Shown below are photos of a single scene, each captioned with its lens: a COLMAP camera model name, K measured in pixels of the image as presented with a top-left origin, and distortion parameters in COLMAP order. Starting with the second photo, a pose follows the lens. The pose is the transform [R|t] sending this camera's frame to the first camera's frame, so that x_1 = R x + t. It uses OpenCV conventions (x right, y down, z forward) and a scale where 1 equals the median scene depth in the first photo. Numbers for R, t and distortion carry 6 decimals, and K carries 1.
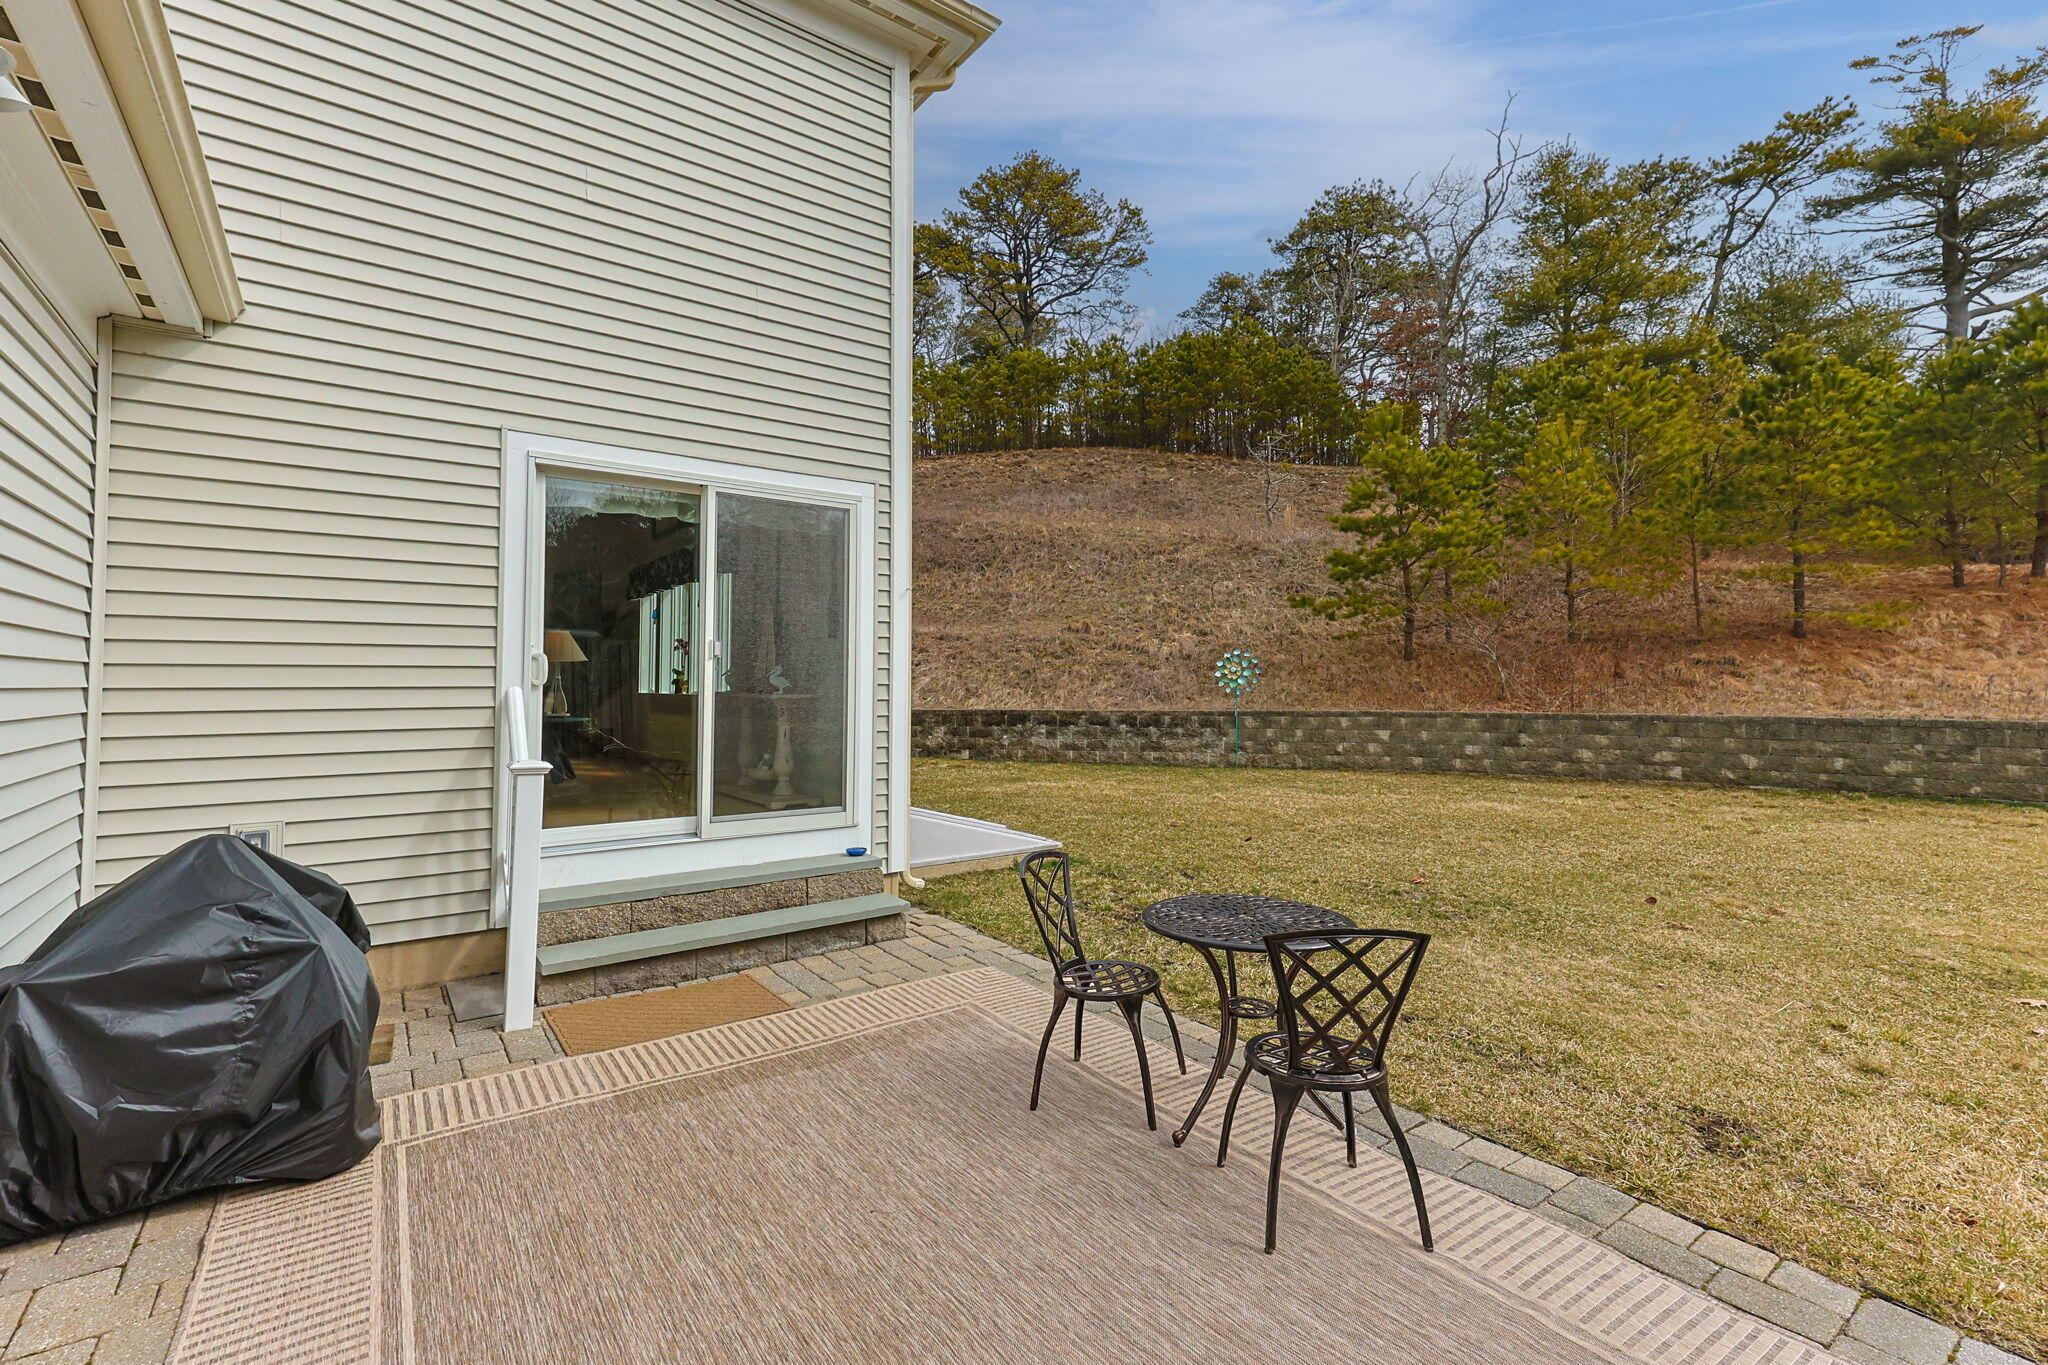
lens RADIAL K [[880.5, 0, 1017.3], [0, 880.5, 677.8], [0, 0, 1]] dist [0.004341, 0.000733]
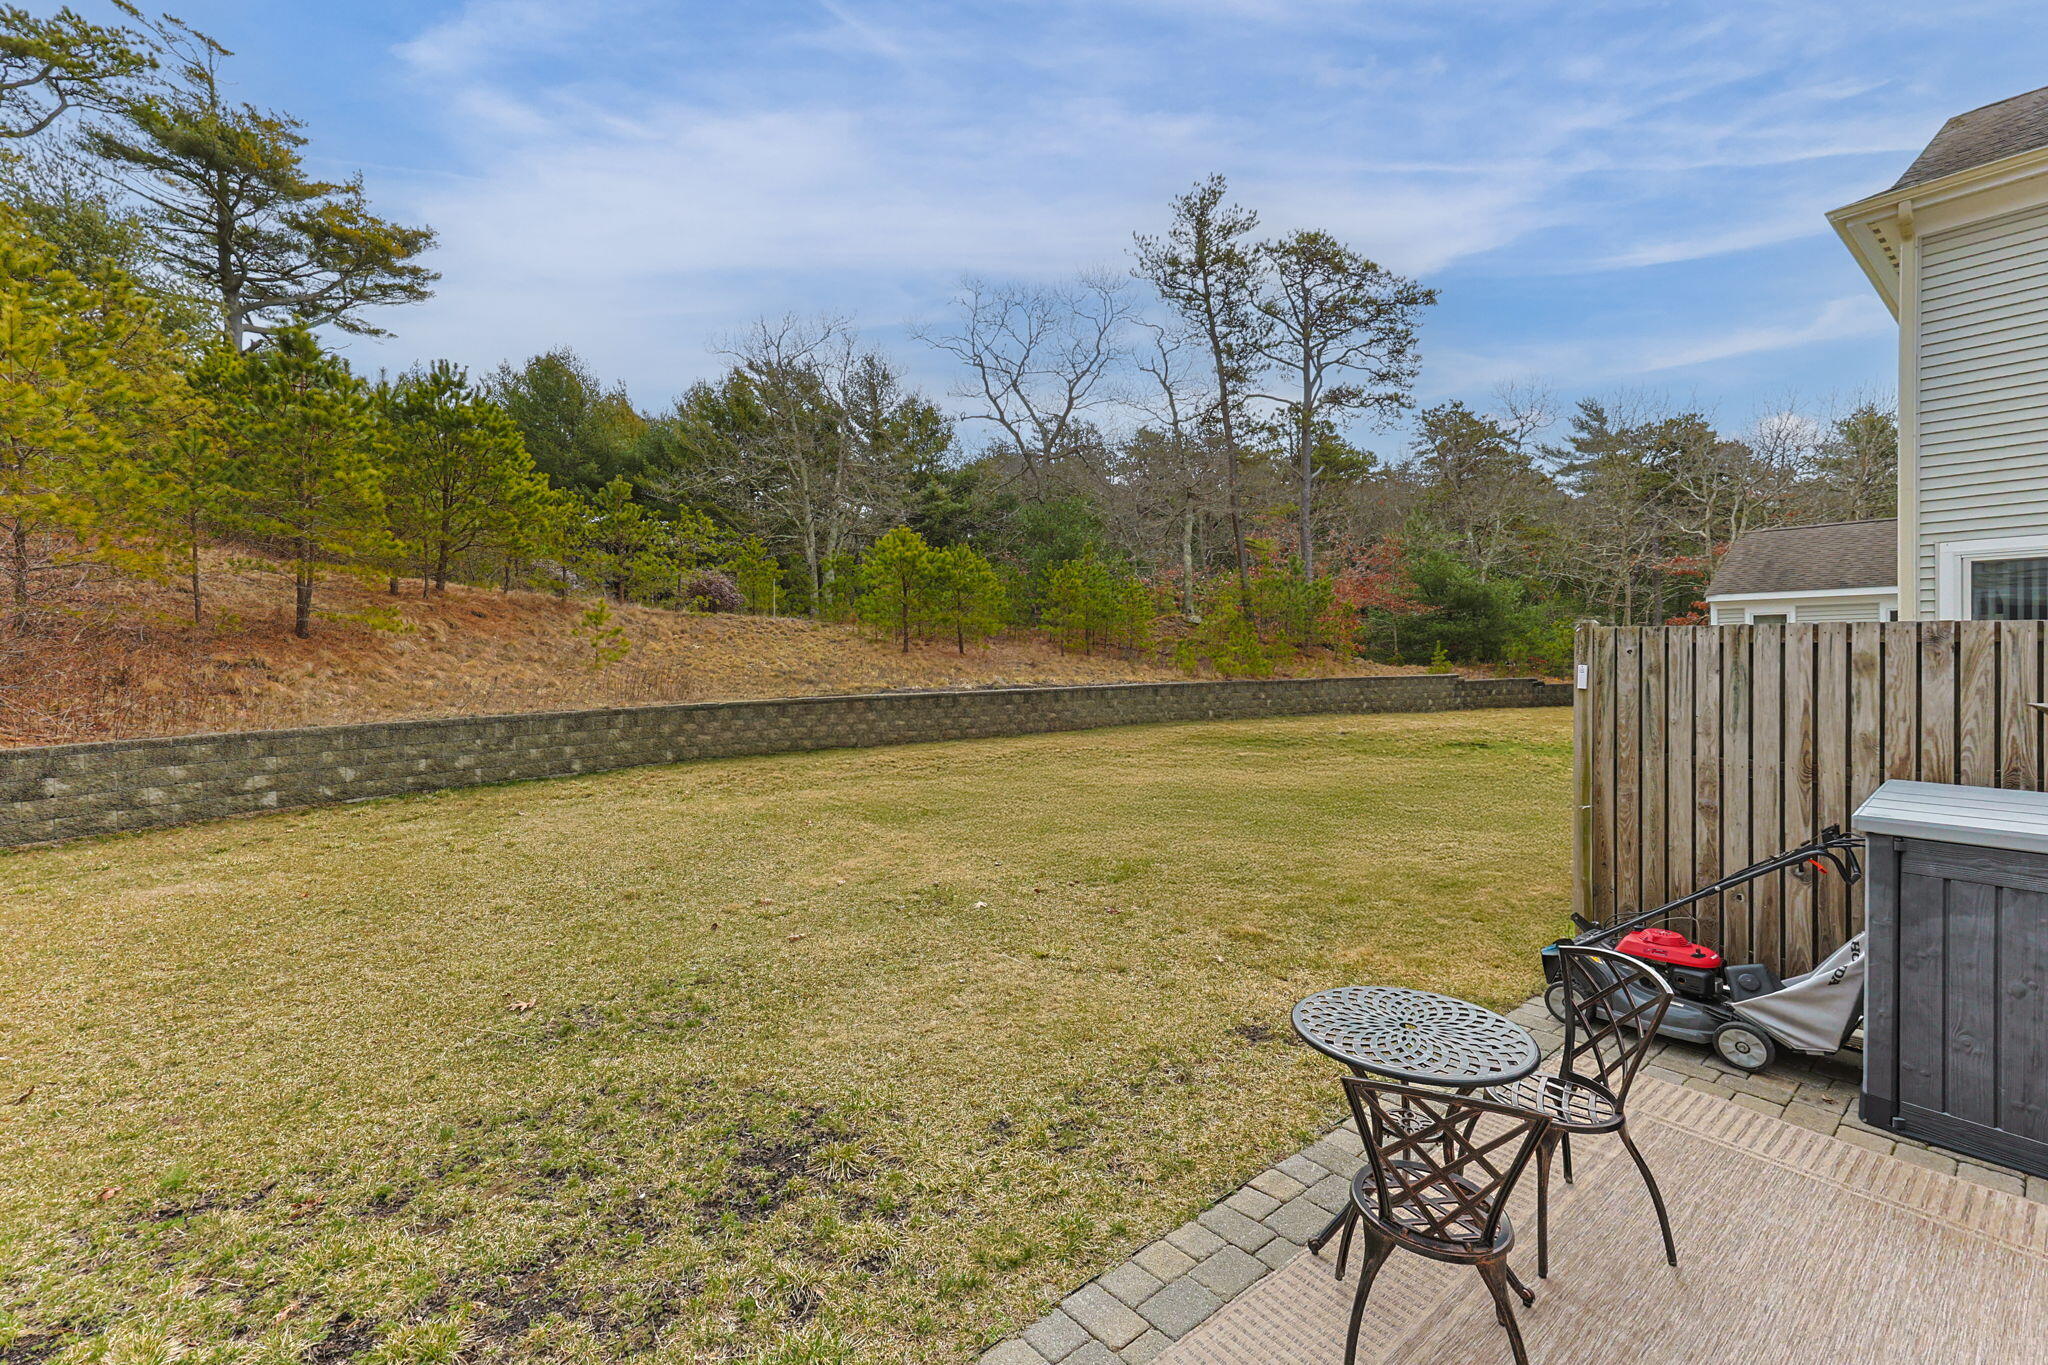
lens RADIAL K [[880.5, 0, 1020.1], [0, 880.5, 673.3], [0, 0, 1]] dist [0.004341, 0.000733]
pose [[-0.071155, -0.019788, 0.997269, -0.140726], [0.005111, 0.999783, 0.020203, -0.025755], [-0.997452, 0.006535, -0.071039, 0.346105]]
